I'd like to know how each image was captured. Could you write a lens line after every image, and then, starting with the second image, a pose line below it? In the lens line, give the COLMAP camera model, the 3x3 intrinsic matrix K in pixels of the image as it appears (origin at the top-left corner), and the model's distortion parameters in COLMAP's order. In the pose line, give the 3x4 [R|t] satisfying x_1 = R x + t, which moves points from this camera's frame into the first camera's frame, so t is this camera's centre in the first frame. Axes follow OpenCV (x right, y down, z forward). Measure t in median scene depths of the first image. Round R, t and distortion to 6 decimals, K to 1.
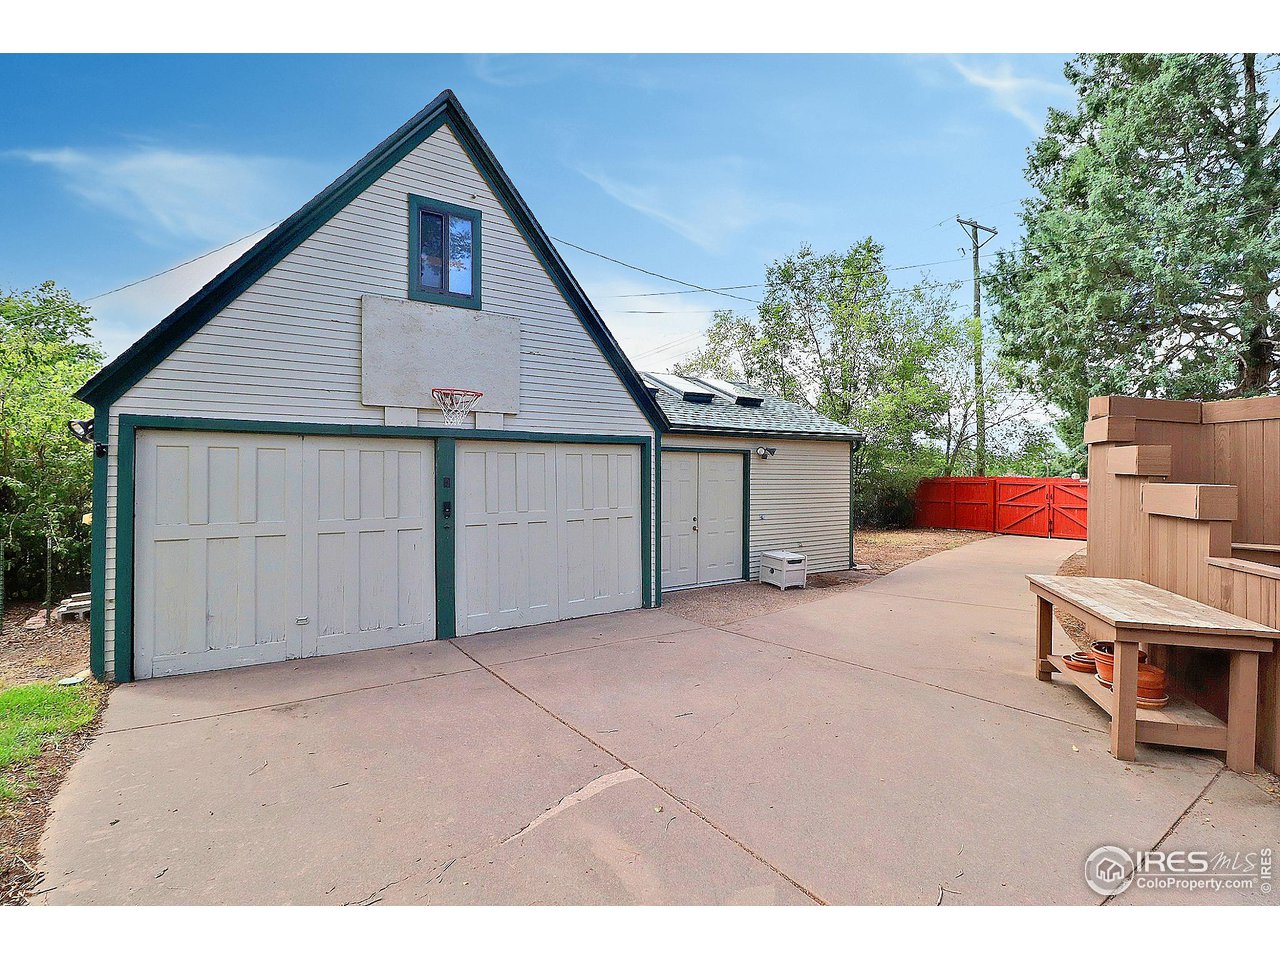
lens RADIAL K [[596.5, 0, 637.8], [0, 596.5, 471.5], [0, 0, 1]] dist [0.000595, -0.016370]
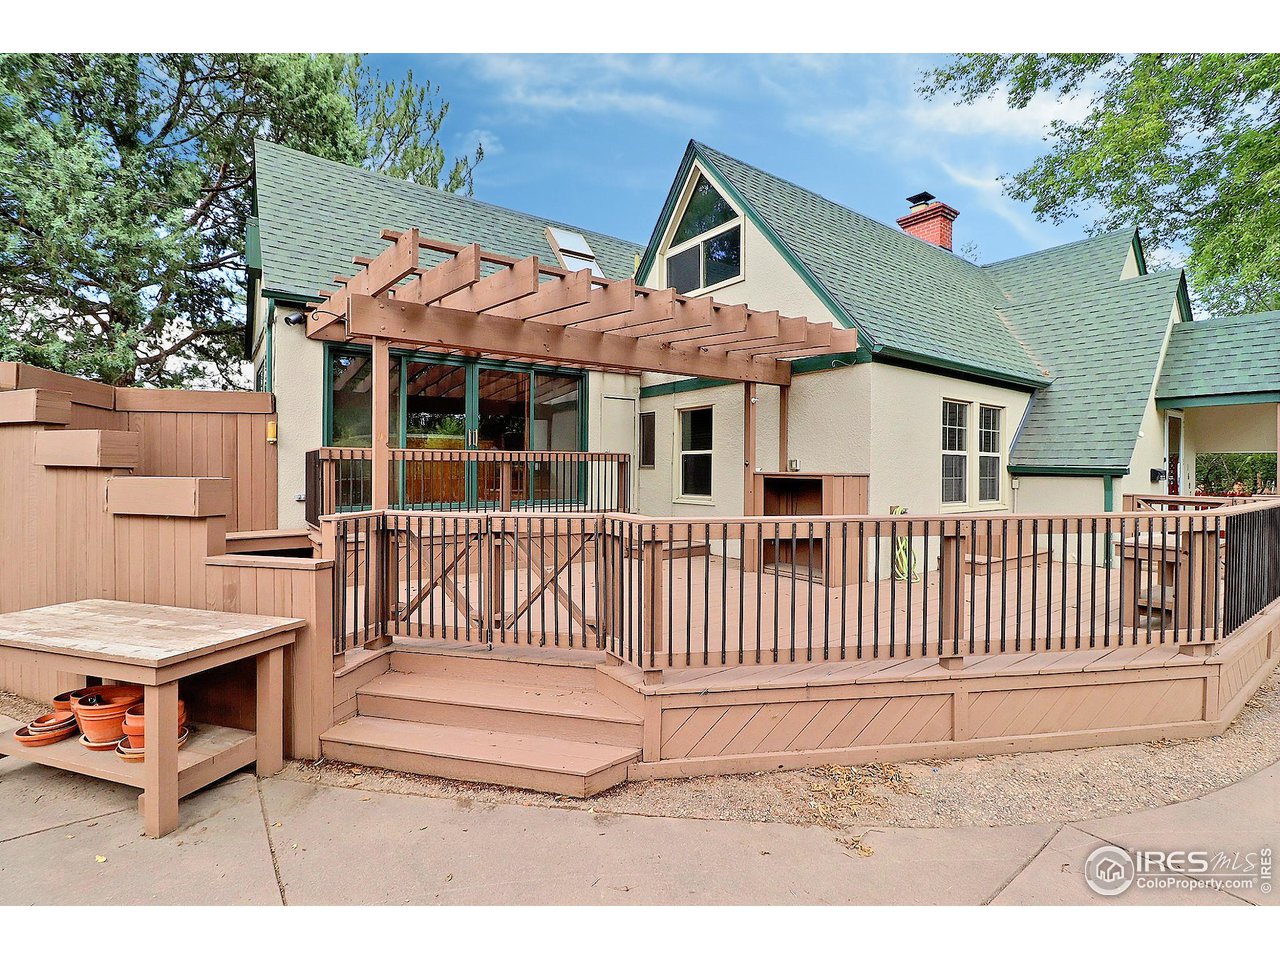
lens RADIAL K [[596.5, 0, 637.8], [0, 596.5, 471.5], [0, 0, 1]] dist [0.000595, -0.016370]
pose [[-0.032170, -0.008817, 0.999444, 0.032188], [-0.007620, 0.999934, 0.008576, -0.000070], [-0.999453, -0.007340, -0.032235, 0.359969]]
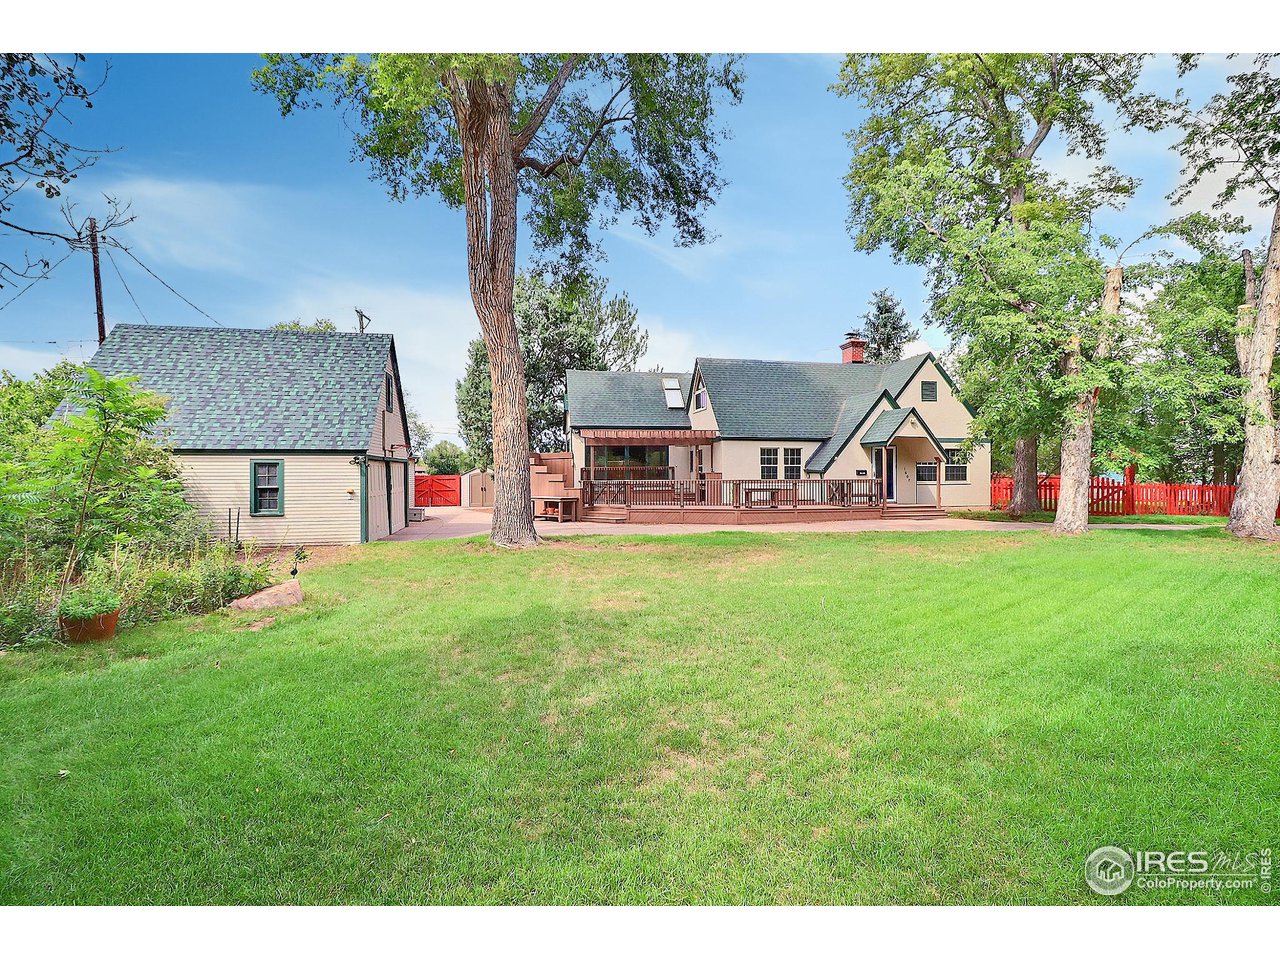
lens RADIAL K [[596.5, 0, 637.8], [0, 596.5, 471.5], [0, 0, 1]] dist [0.000595, -0.016370]
pose [[0.392146, -0.007299, 0.919874, -3.837130], [0.005351, 0.999970, 0.005653, -0.032571], [-0.919887, 0.002705, 0.392173, -1.795389]]
